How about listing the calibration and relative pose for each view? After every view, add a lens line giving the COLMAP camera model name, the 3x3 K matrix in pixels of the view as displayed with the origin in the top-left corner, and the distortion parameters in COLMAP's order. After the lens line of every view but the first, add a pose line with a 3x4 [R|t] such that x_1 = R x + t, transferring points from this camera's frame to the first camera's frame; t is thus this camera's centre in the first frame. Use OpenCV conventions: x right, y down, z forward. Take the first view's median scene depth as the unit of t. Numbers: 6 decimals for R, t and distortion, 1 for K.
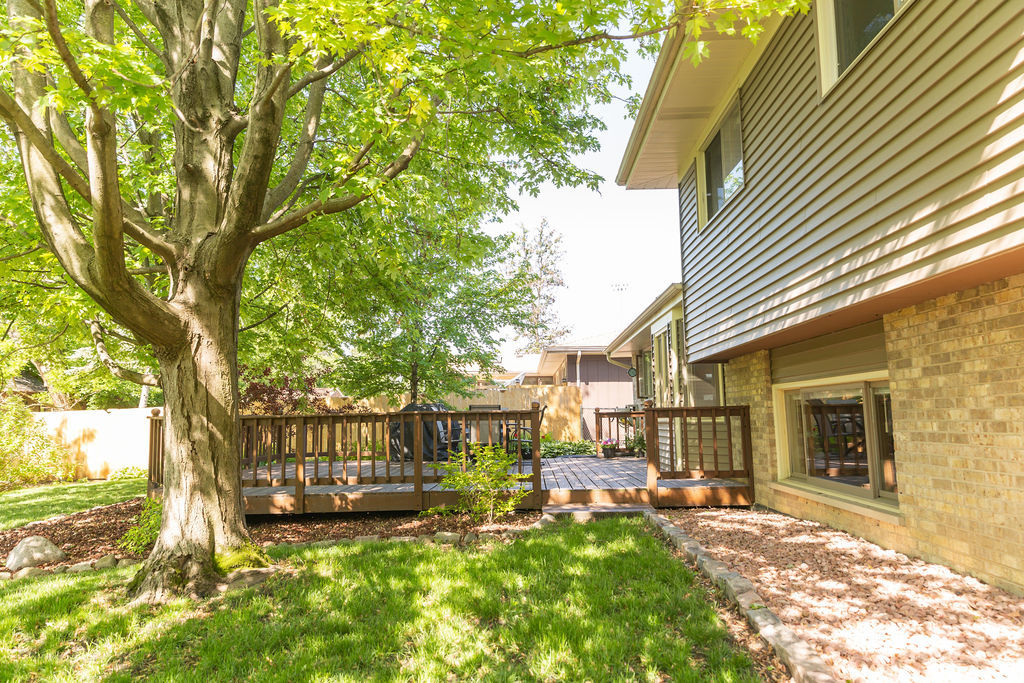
lens RADIAL K [[690.7, 0, 512.7], [0, 690.7, 338.6], [0, 0, 1]] dist [0.010703, -0.000230]
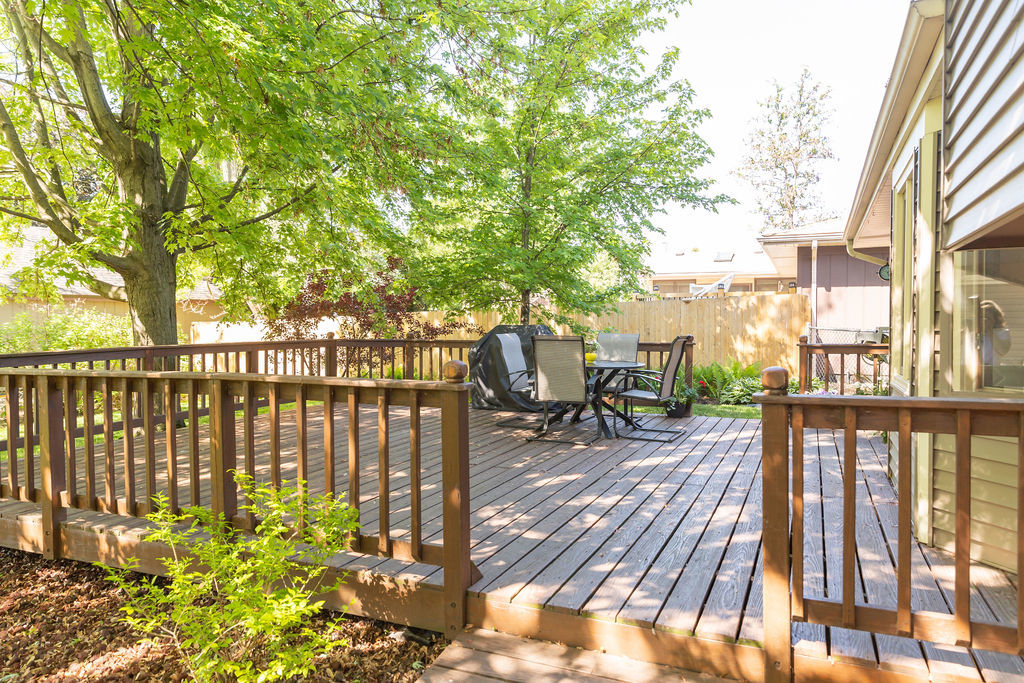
lens RADIAL K [[690.7, 0, 512.7], [0, 690.7, 338.6], [0, 0, 1]] dist [0.010703, -0.000230]
pose [[0.924671, 0.021571, -0.380156, 0.204739], [0.032533, 0.990268, 0.135320, 0.029516], [0.379376, -0.137494, 0.914970, 0.671626]]
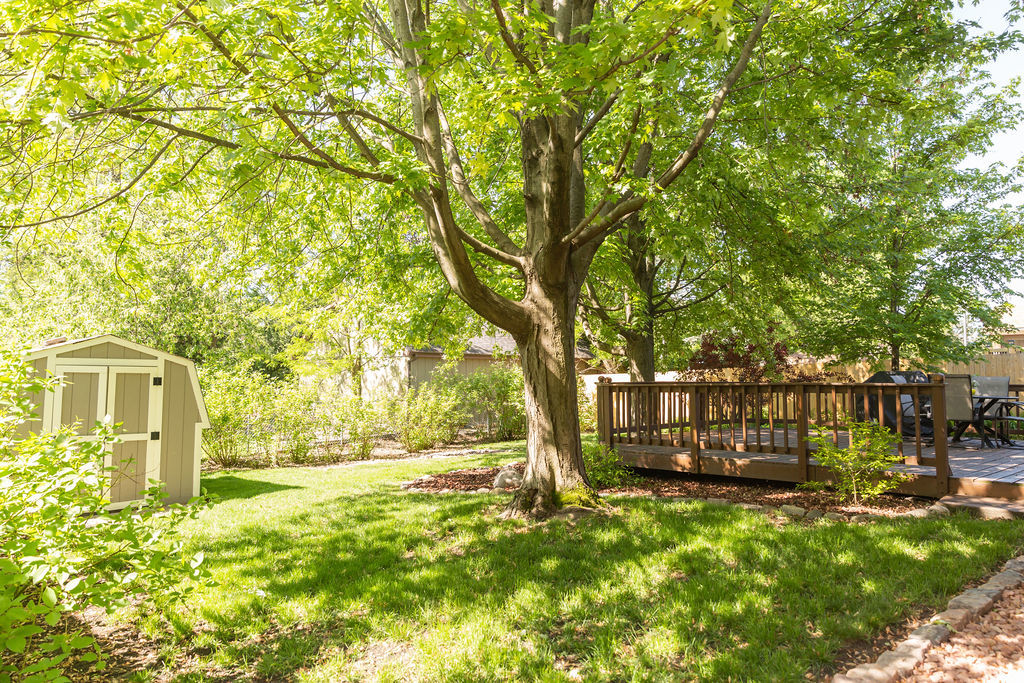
lens RADIAL K [[704.8, 0, 495.6], [0, 704.8, 336.6], [0, 0, 1]] dist [0.004190, 0.000146]
pose [[0.698725, -0.029552, -0.714779, 0.275205], [0.067620, 0.997401, 0.024864, -0.013029], [0.712187, -0.065707, 0.698908, 0.004971]]
